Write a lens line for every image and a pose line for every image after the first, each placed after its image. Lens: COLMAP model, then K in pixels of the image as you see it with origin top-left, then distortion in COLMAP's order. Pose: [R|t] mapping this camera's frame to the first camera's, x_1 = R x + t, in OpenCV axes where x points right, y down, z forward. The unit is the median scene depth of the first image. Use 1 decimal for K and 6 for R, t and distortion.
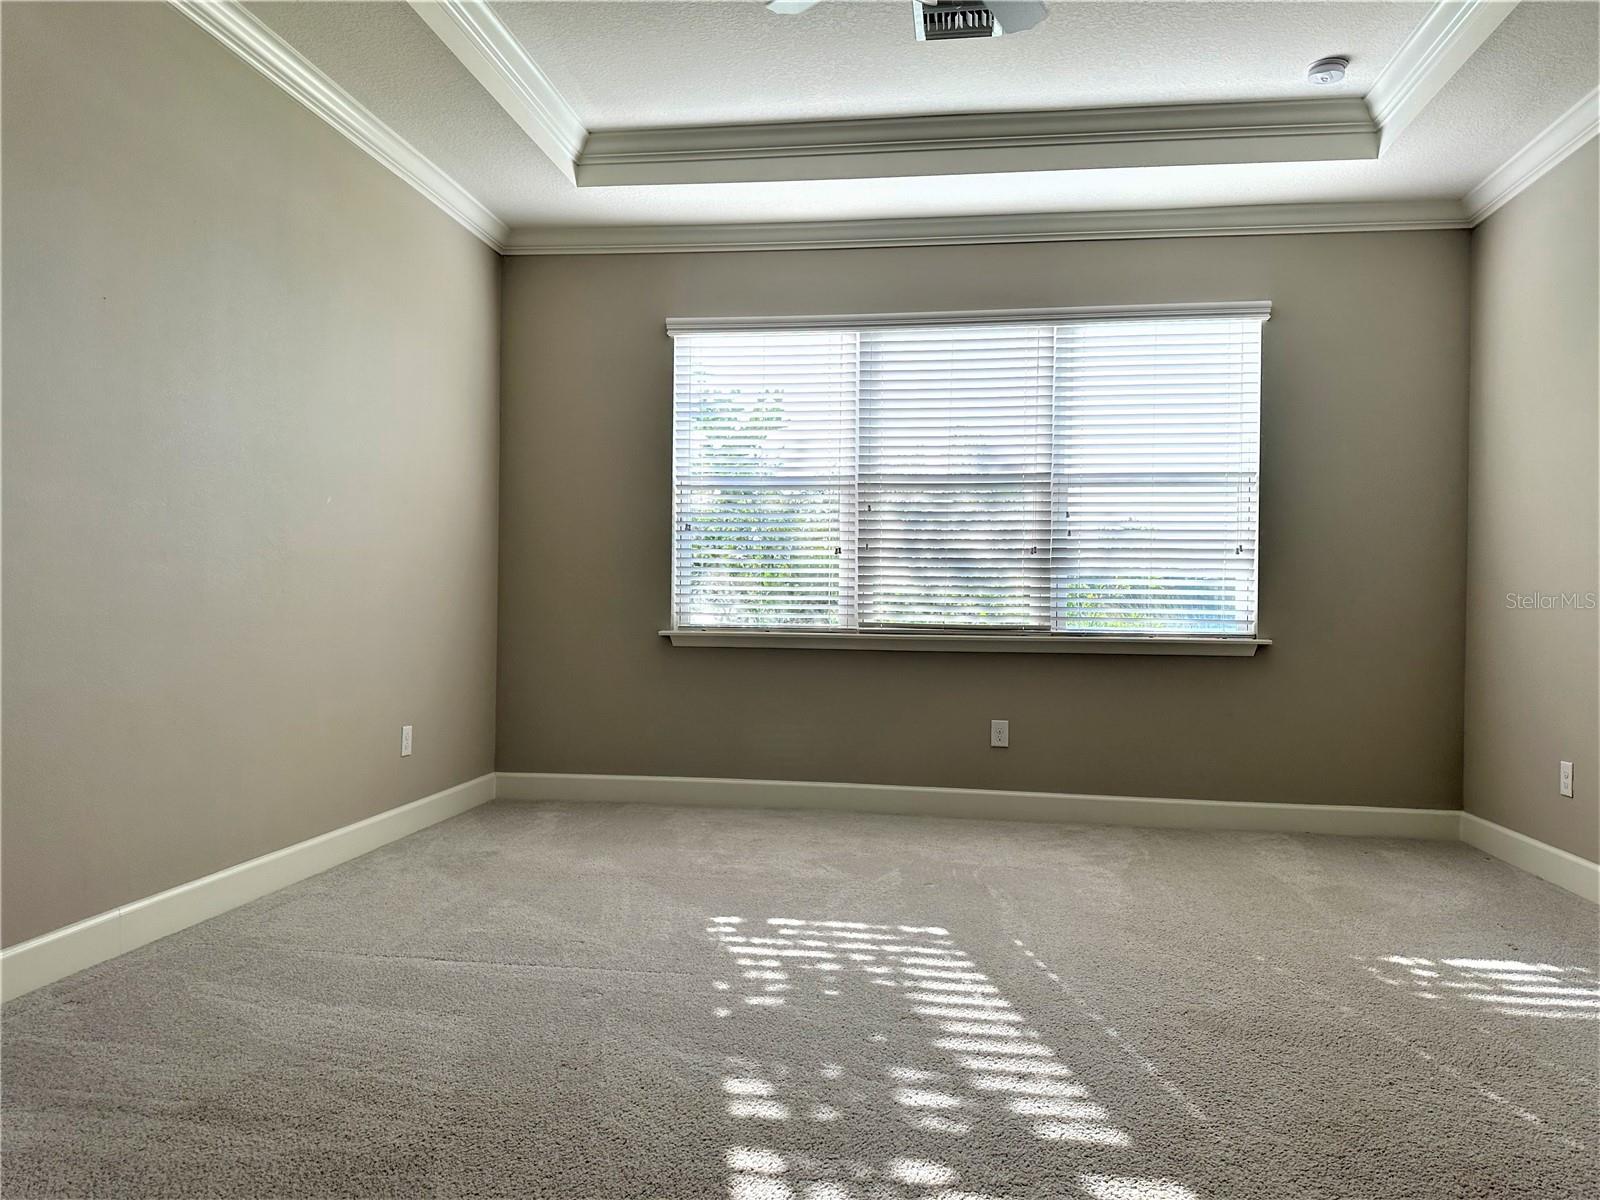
lens RADIAL K [[1112.7, 0, 794.3], [0, 1112.7, 610.0], [0, 0, 1]] dist [0.054973, -0.065206]
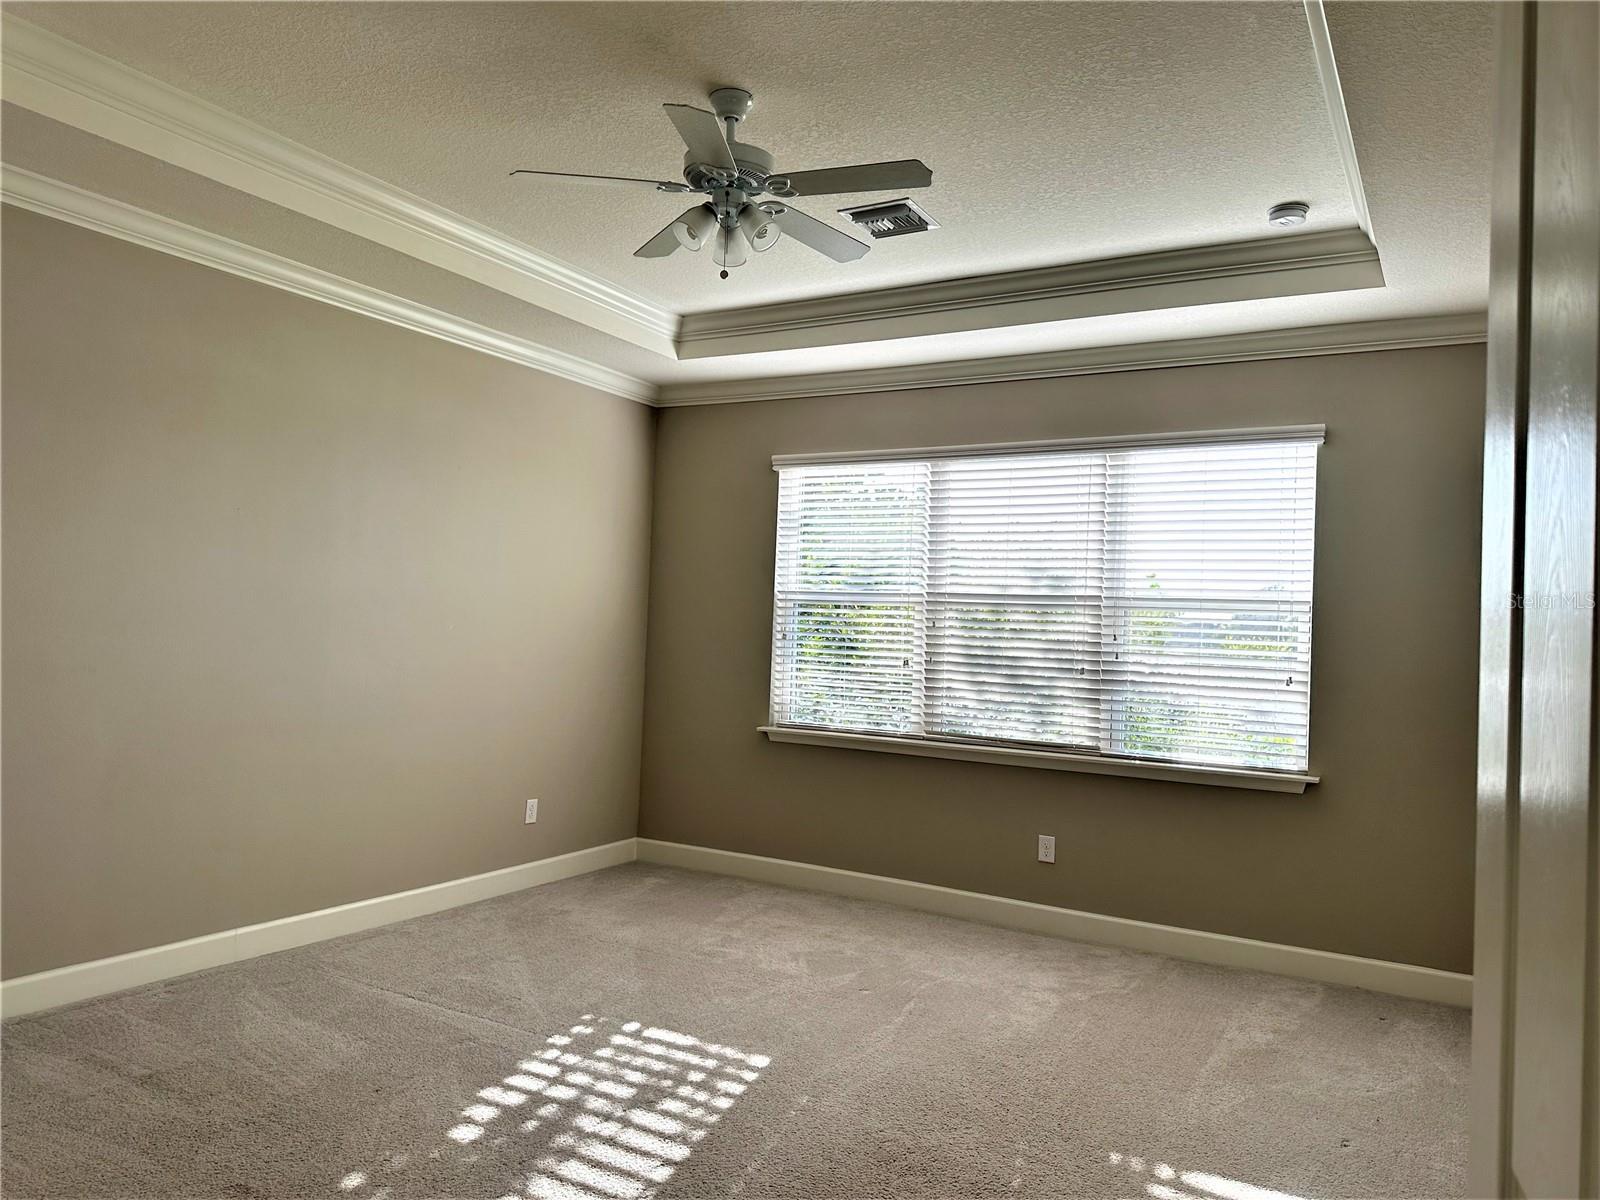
lens RADIAL K [[1112.7, 0, 789.0], [0, 1112.7, 592.6], [0, 0, 1]] dist [0.054973, -0.065206]
pose [[0.926930, 0.010424, -0.375090, 0.347656], [-0.029989, 0.998474, -0.046362, -0.069701], [0.374035, 0.054223, 0.925828, -0.052258]]
